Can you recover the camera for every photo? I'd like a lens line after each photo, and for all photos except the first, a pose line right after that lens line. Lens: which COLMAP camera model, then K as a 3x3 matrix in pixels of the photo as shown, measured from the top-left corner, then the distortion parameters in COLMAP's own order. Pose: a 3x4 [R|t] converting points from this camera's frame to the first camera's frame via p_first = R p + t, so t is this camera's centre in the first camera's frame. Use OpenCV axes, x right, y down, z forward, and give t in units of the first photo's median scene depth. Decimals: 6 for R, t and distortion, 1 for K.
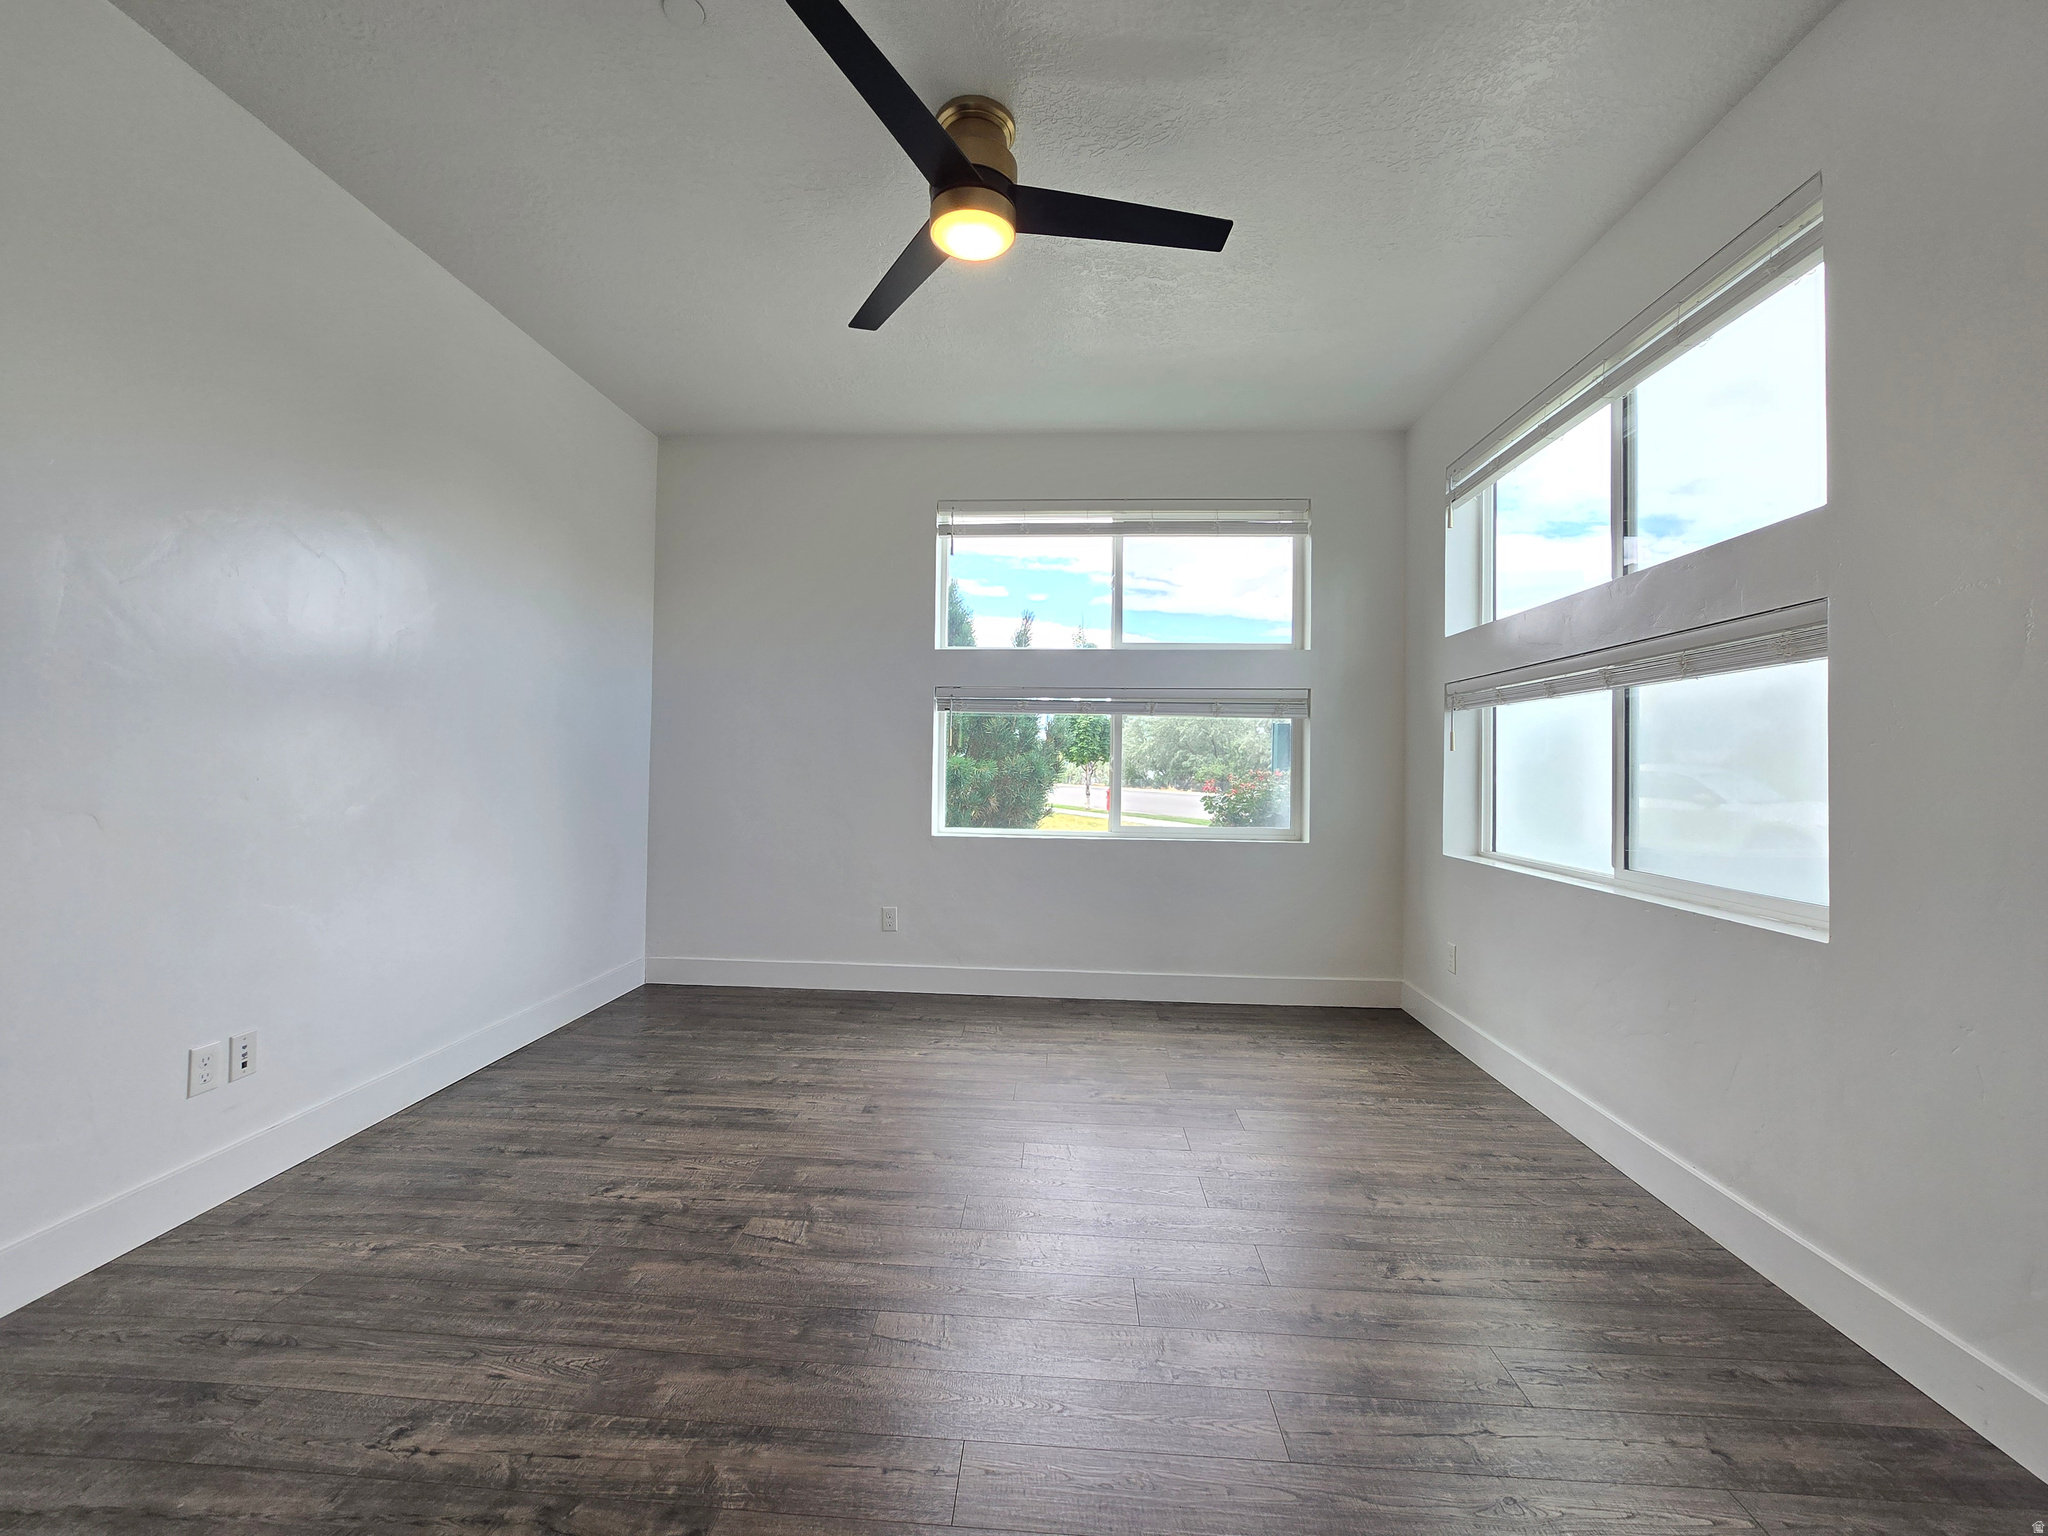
lens RADIAL K [[839.1, 0, 1011.5], [0, 839.1, 760.7], [0, 0, 1]] dist [0.001670, -0.001732]
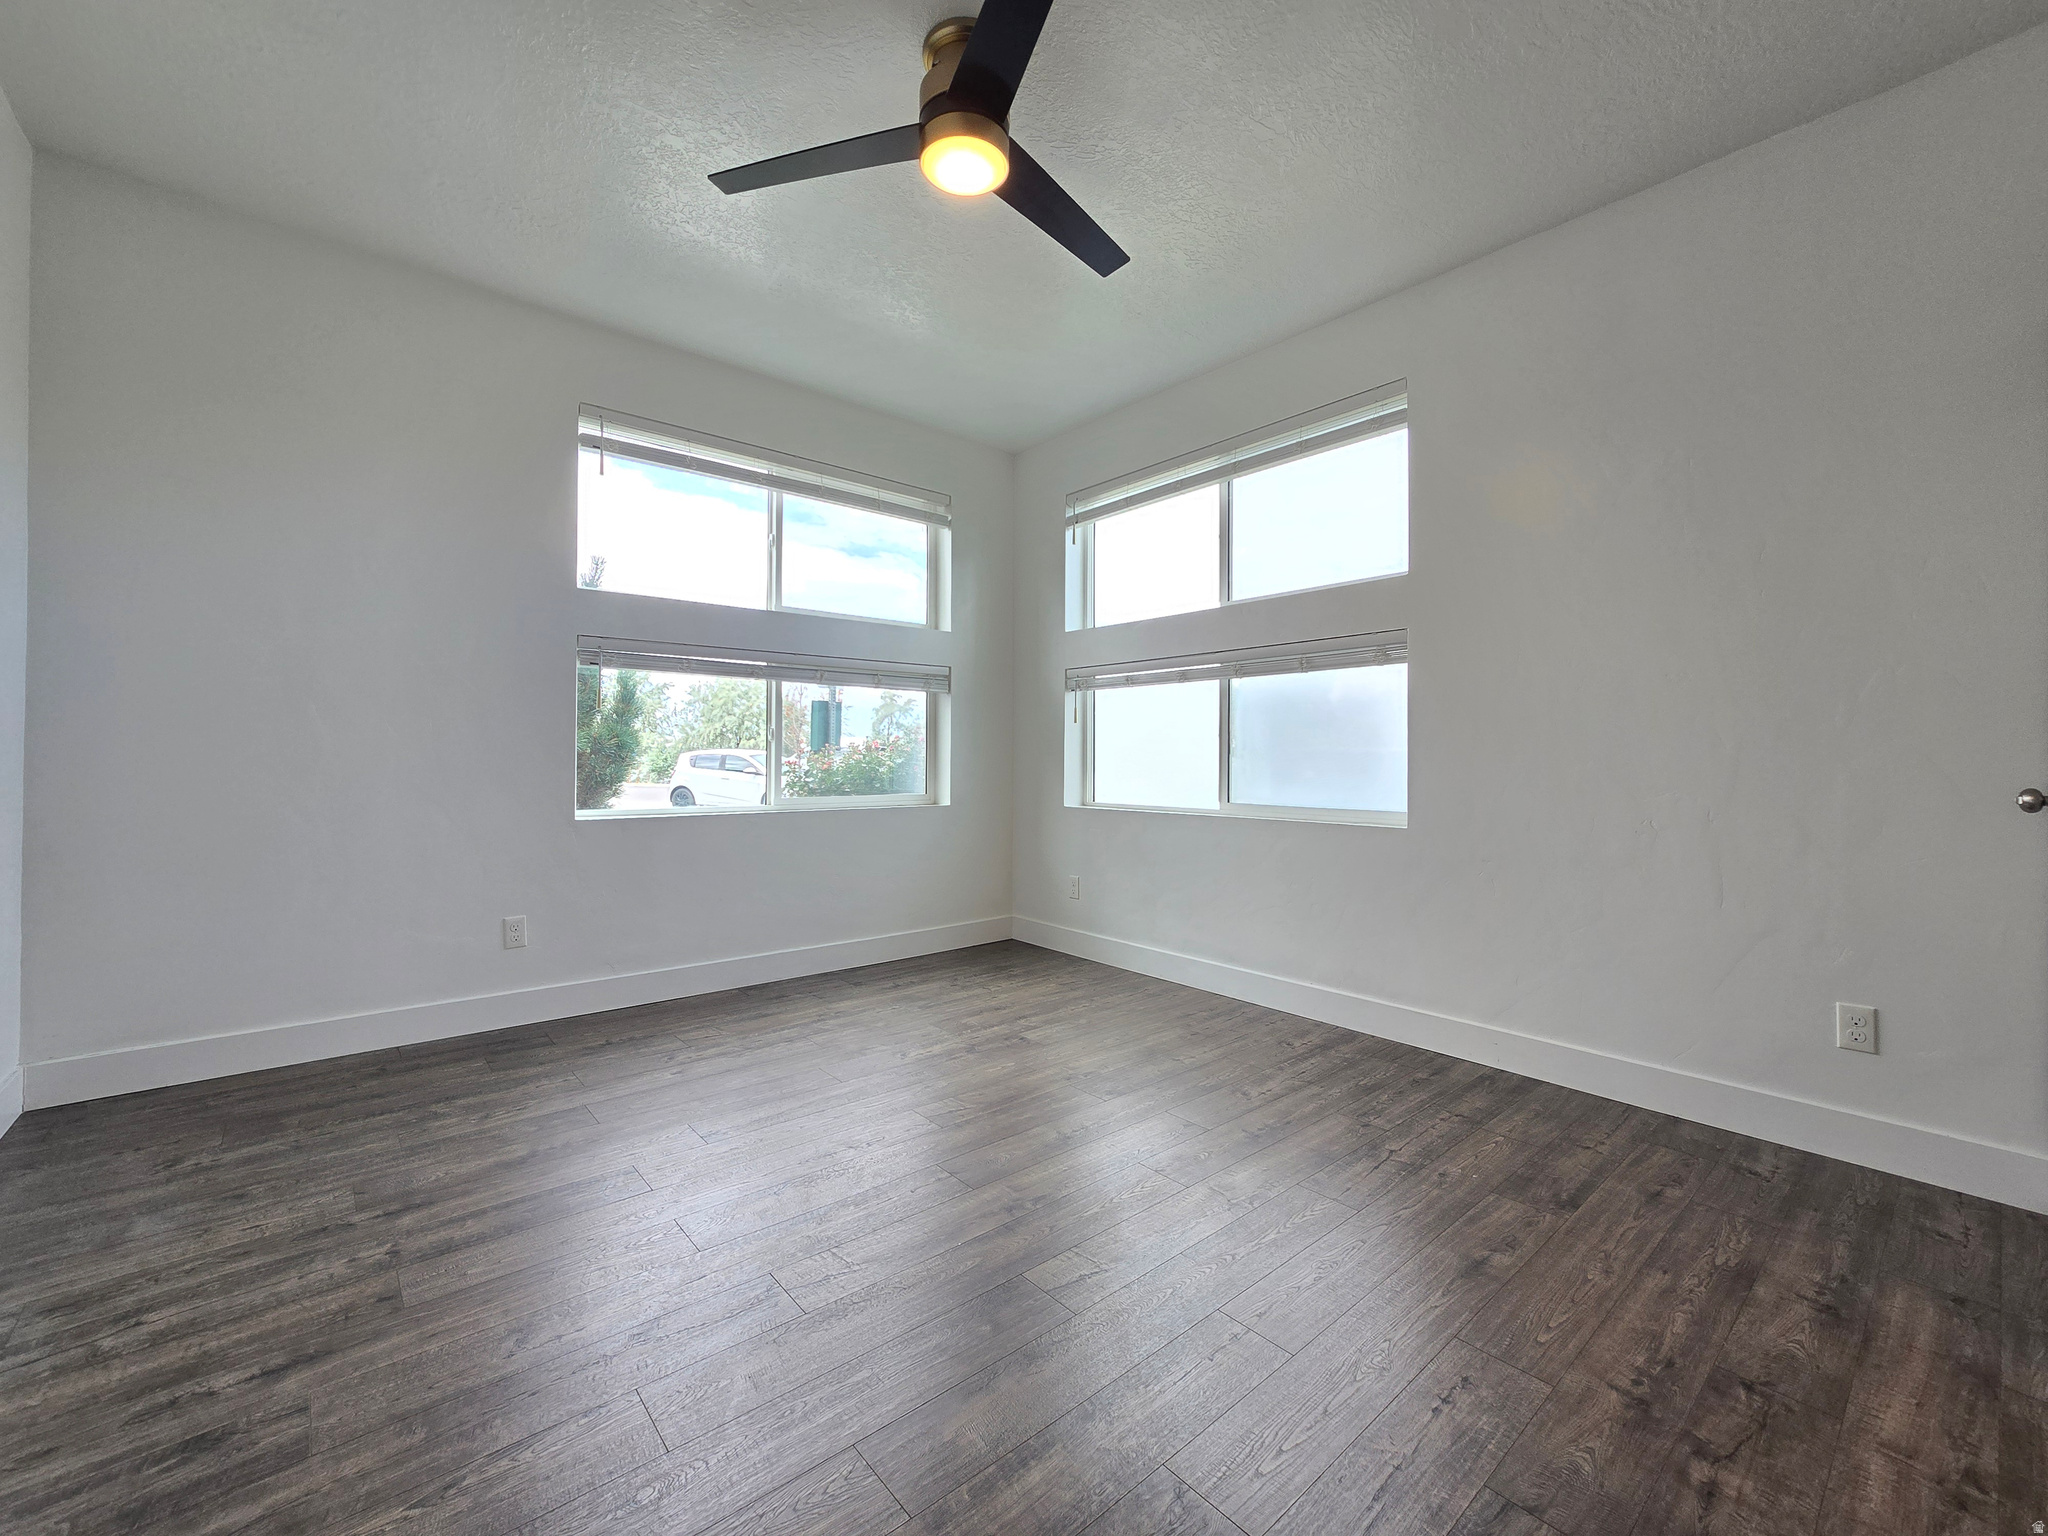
lens RADIAL K [[839.1, 0, 1008.9], [0, 839.1, 764.6], [0, 0, 1]] dist [0.001670, -0.001732]
pose [[0.722849, -0.016227, 0.690816, -0.448157], [0.002400, 0.999777, 0.020973, 0.026157], [-0.691002, -0.013502, 0.722727, 0.173118]]
